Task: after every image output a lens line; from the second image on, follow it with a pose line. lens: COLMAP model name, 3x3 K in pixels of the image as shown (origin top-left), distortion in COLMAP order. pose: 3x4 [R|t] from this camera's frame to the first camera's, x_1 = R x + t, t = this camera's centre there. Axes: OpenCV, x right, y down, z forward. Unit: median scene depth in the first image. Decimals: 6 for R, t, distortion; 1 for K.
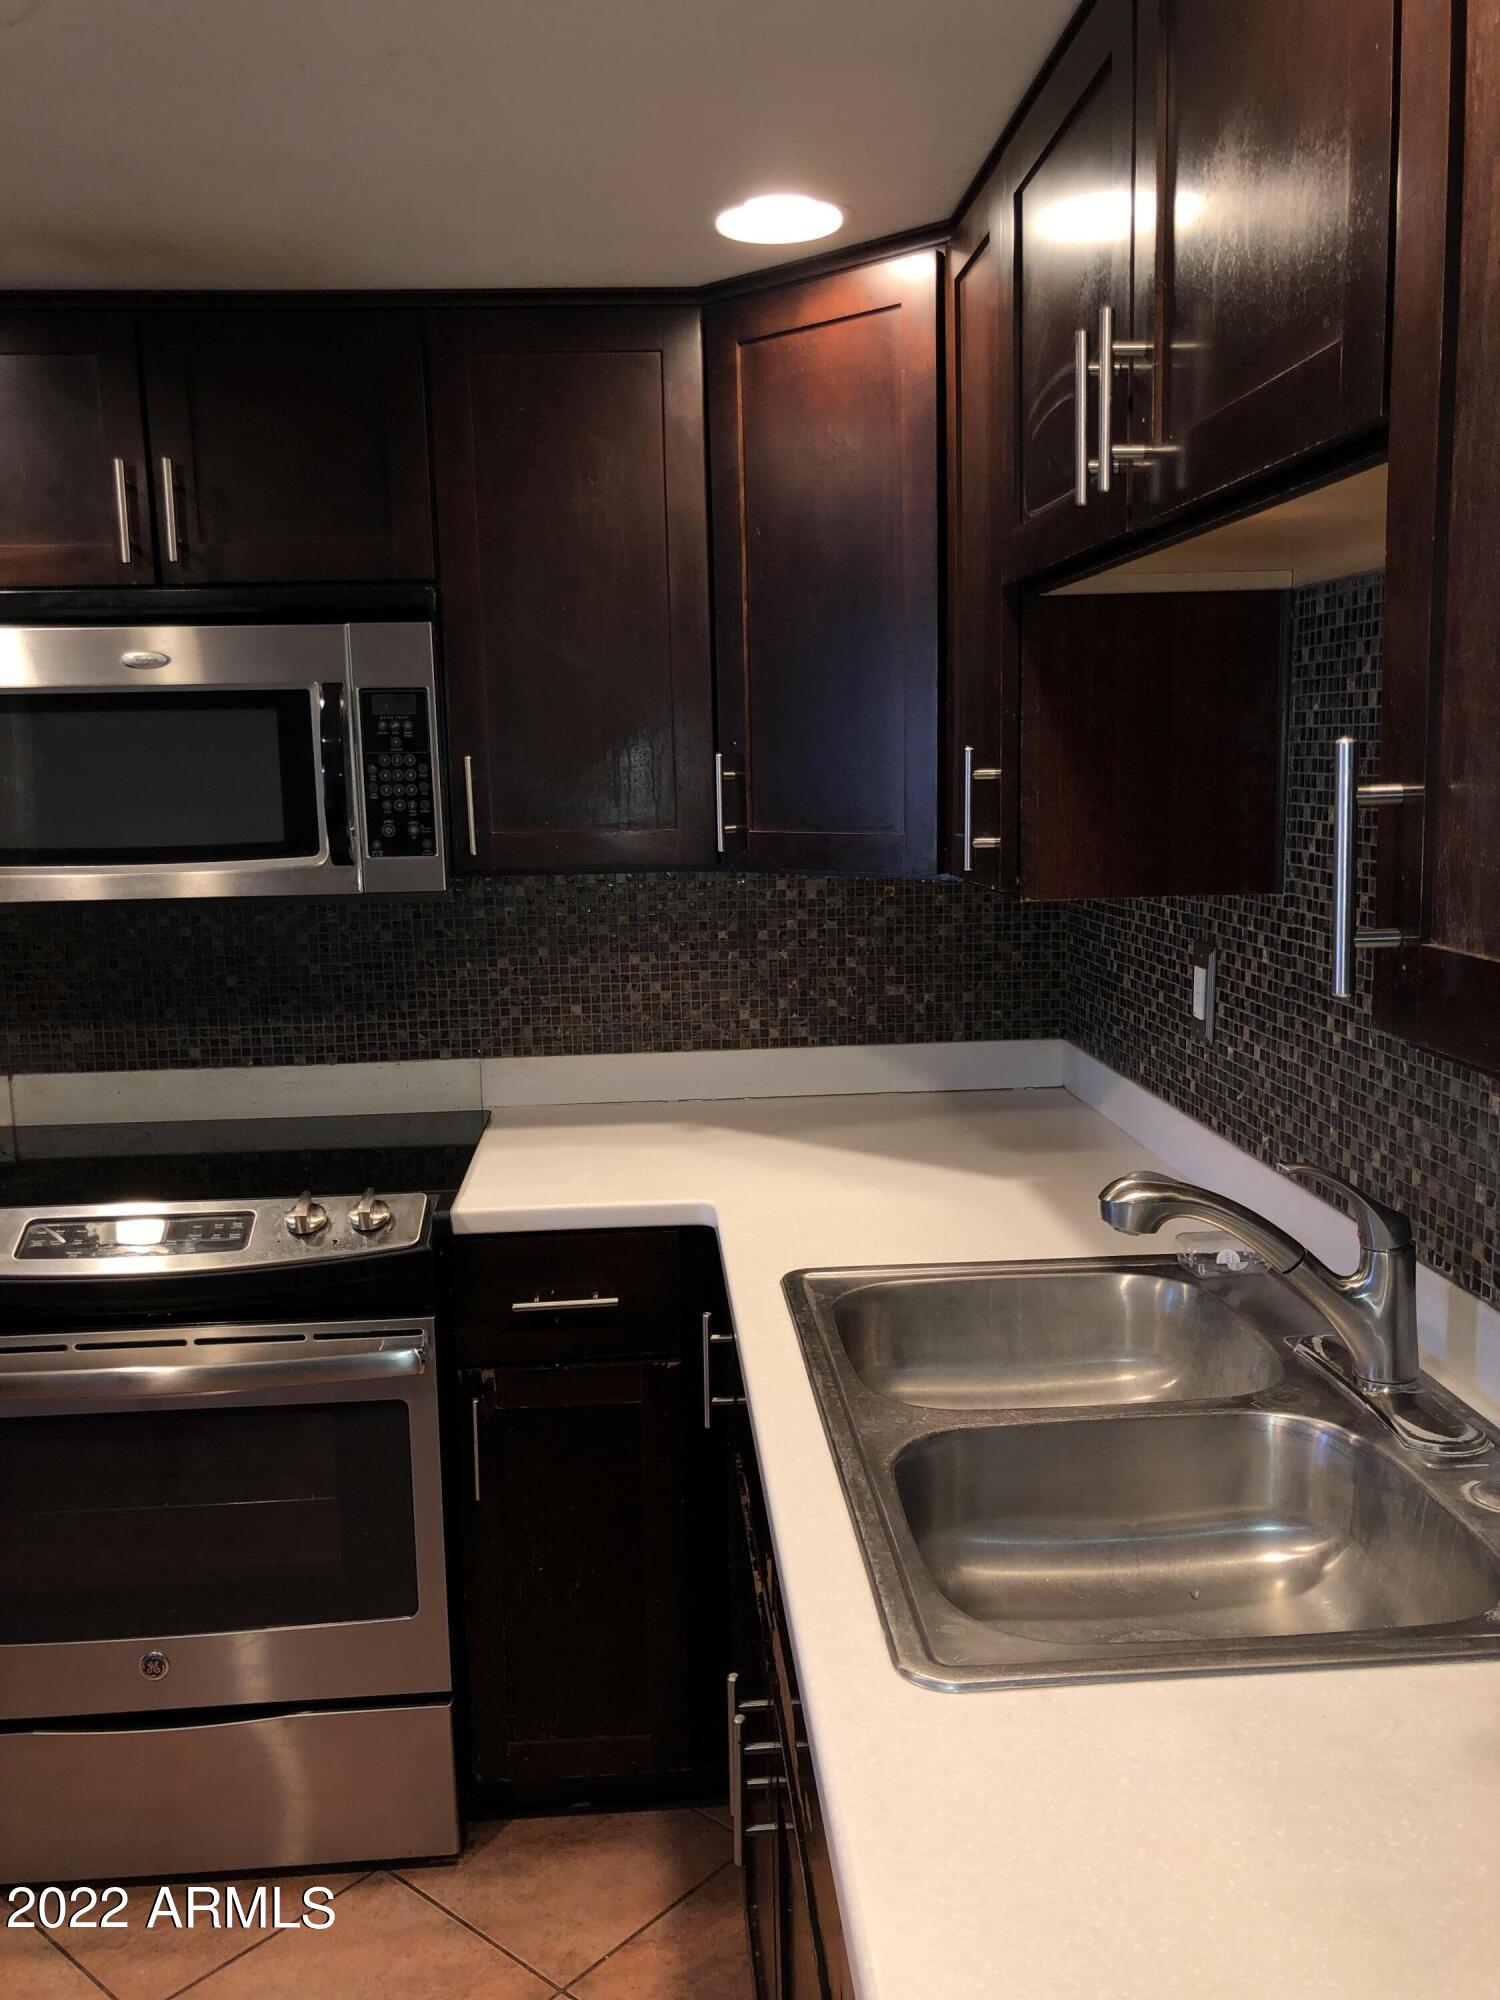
lens RADIAL K [[1617.1, 0, 751.9], [0, 1617.1, 1013.3], [0, 0, 1]] dist [0.010033, -0.017874]
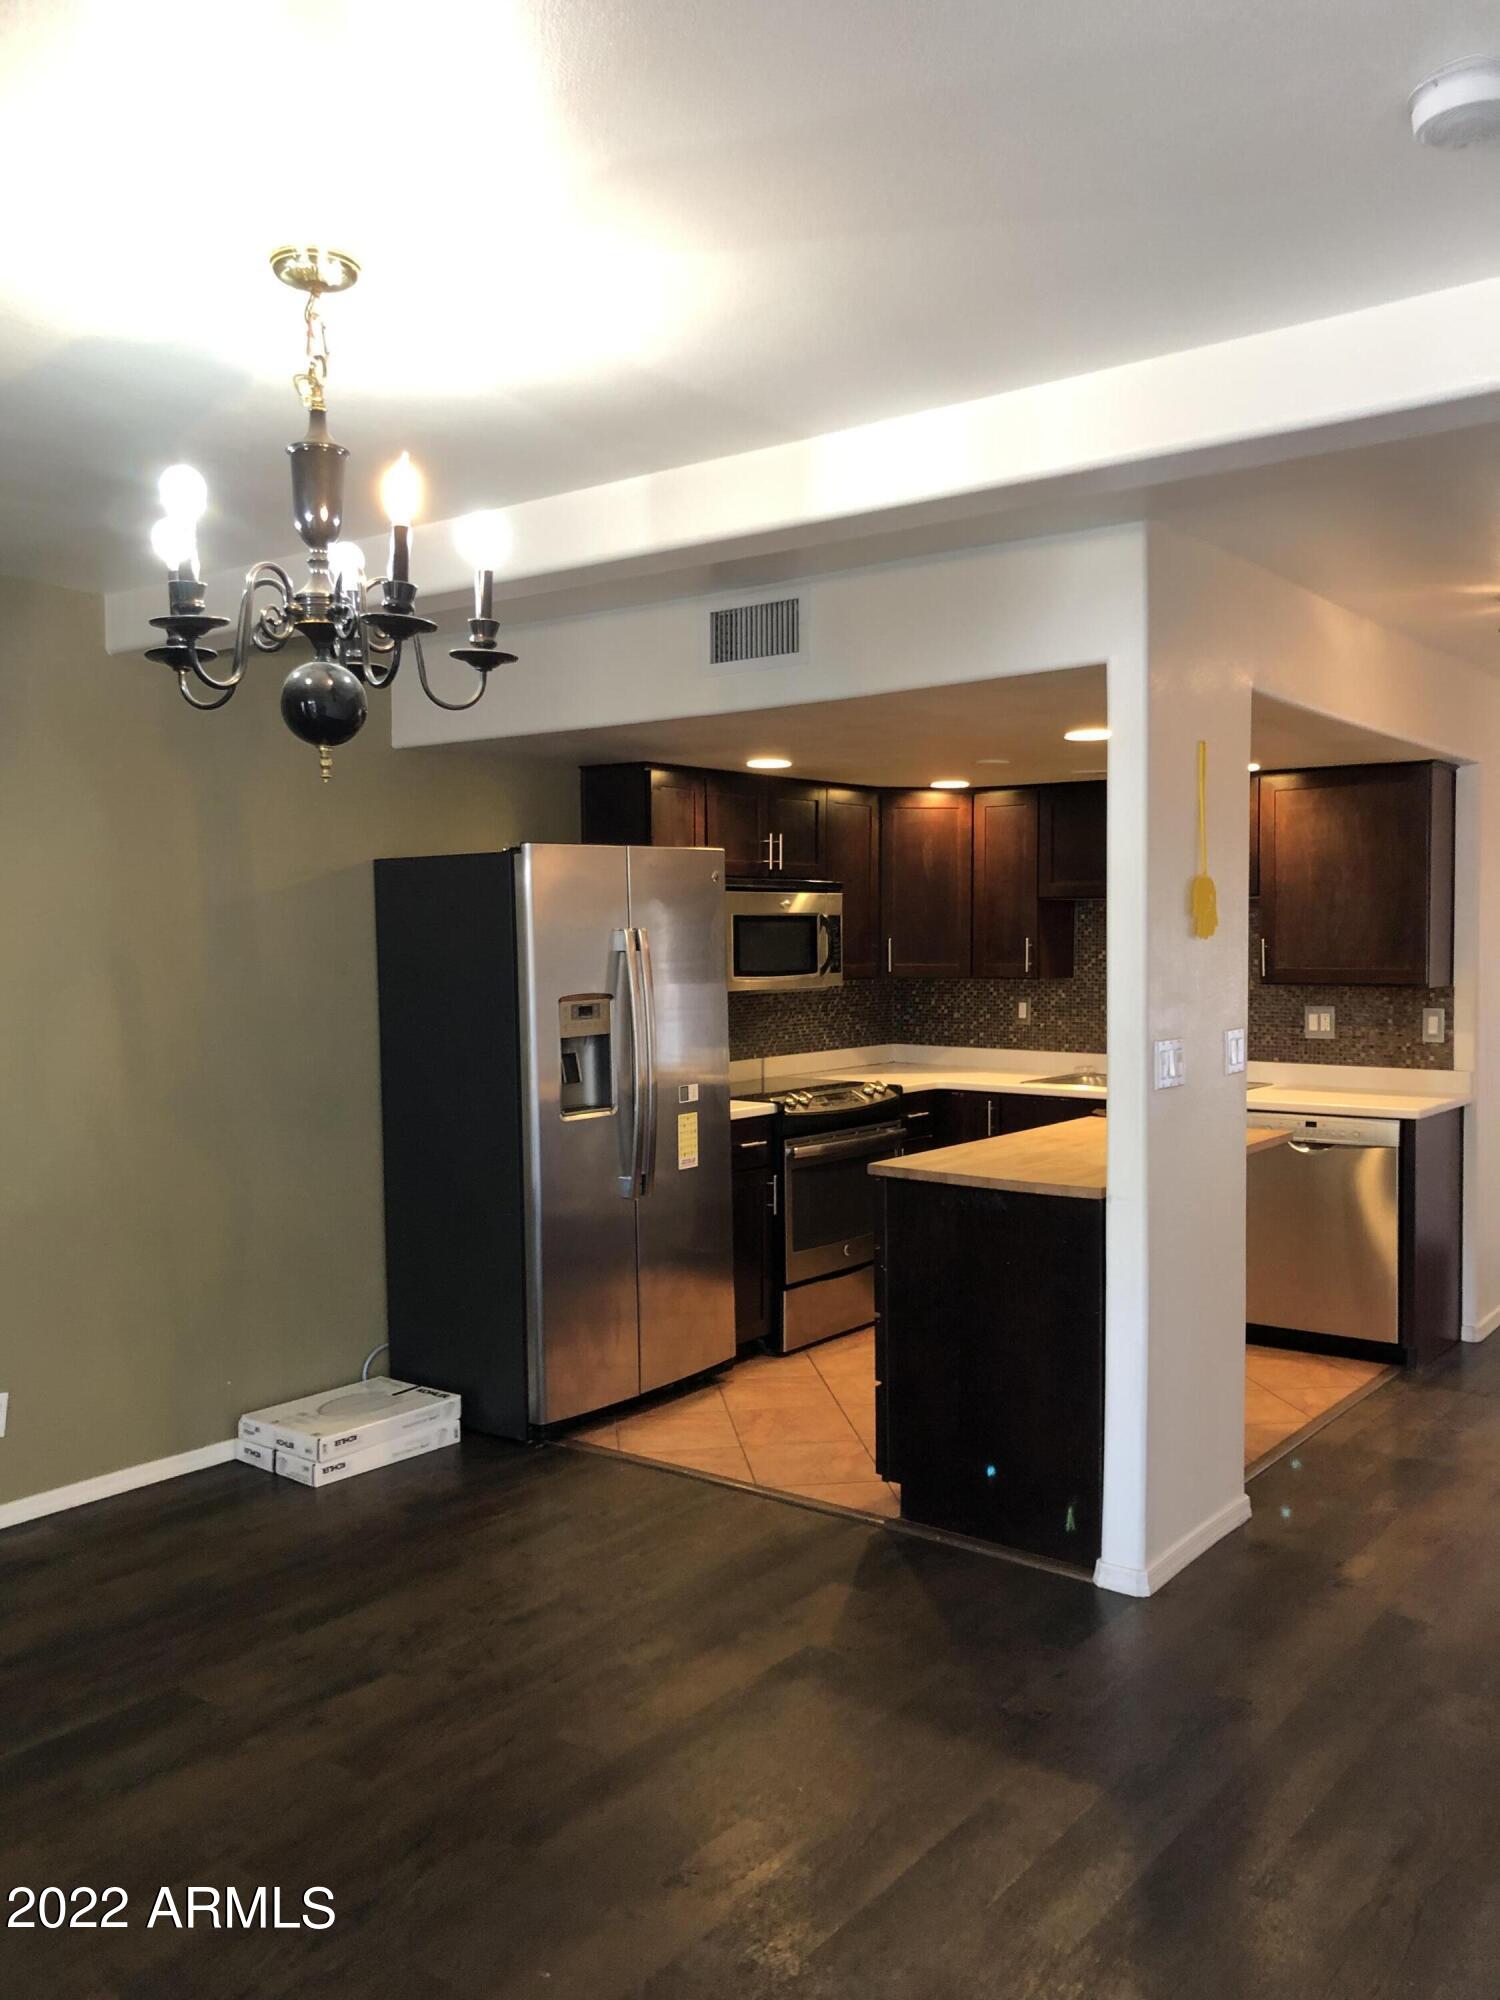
lens RADIAL K [[1617.1, 0, 751.9], [0, 1617.1, 1013.3], [0, 0, 1]] dist [0.010033, -0.017874]
pose [[0.677256, -0.022374, 0.735407, -2.364328], [0.104563, 0.992319, -0.066105, 0.144448], [-0.728280, 0.121666, 0.674393, -0.798779]]
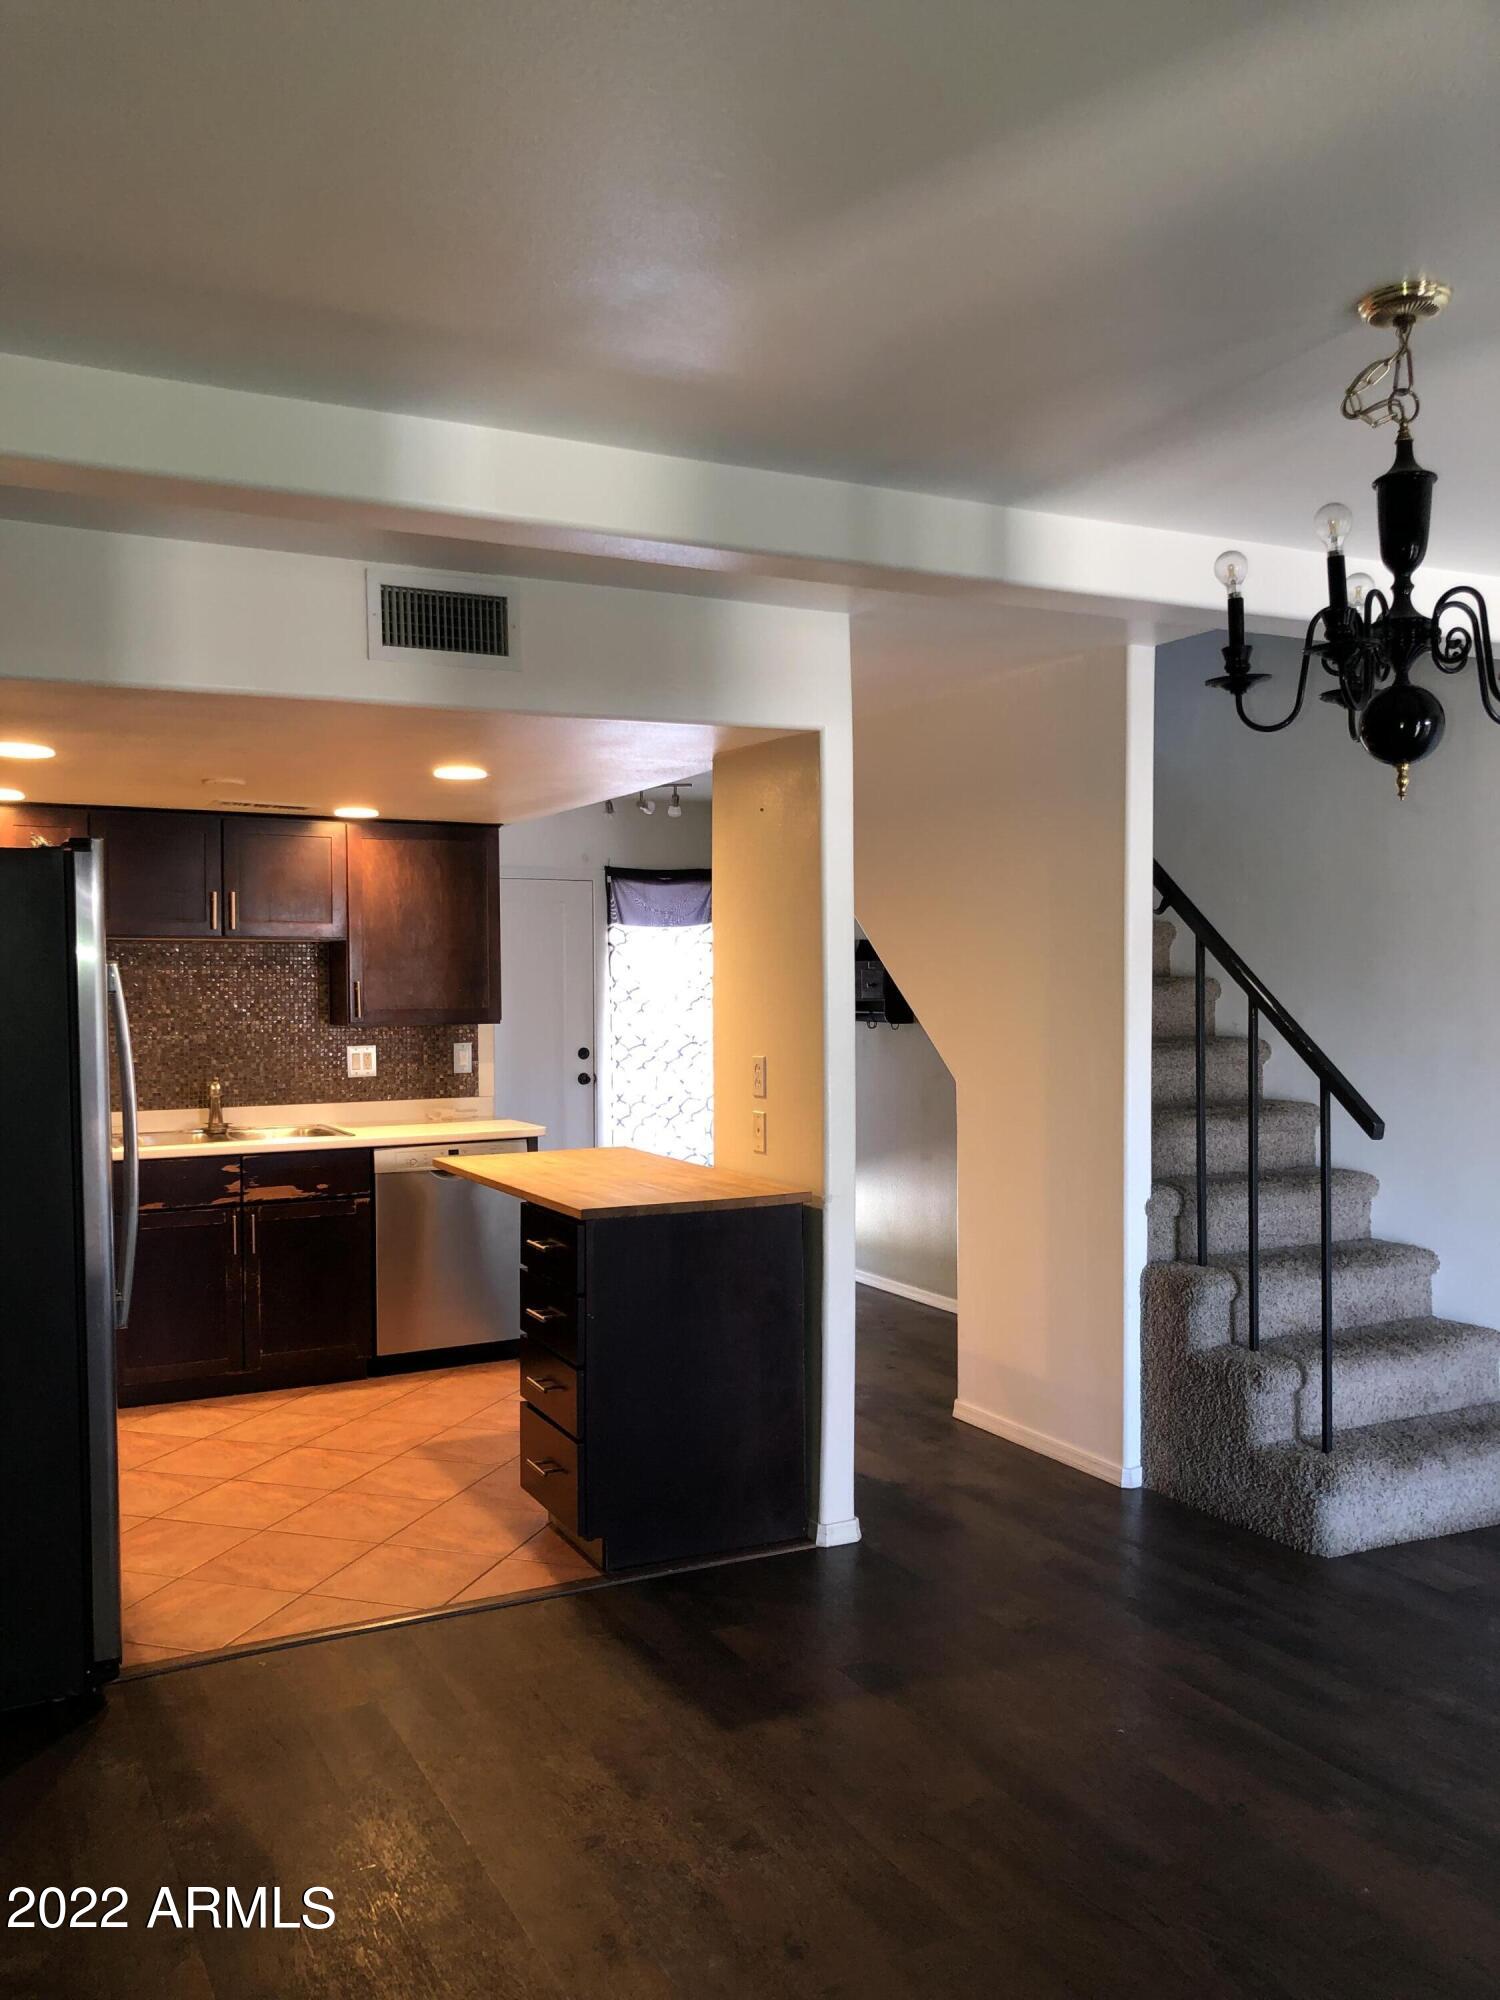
lens RADIAL K [[1618.6, 0, 725.7], [0, 1618.6, 998.8], [0, 0, 1]] dist [-0.007787, -0.005633]
pose [[-0.371864, 0.010382, 0.928229, -2.606289], [0.153951, 0.986780, 0.050638, -0.078852], [-0.915432, 0.161732, -0.368547, 0.817354]]
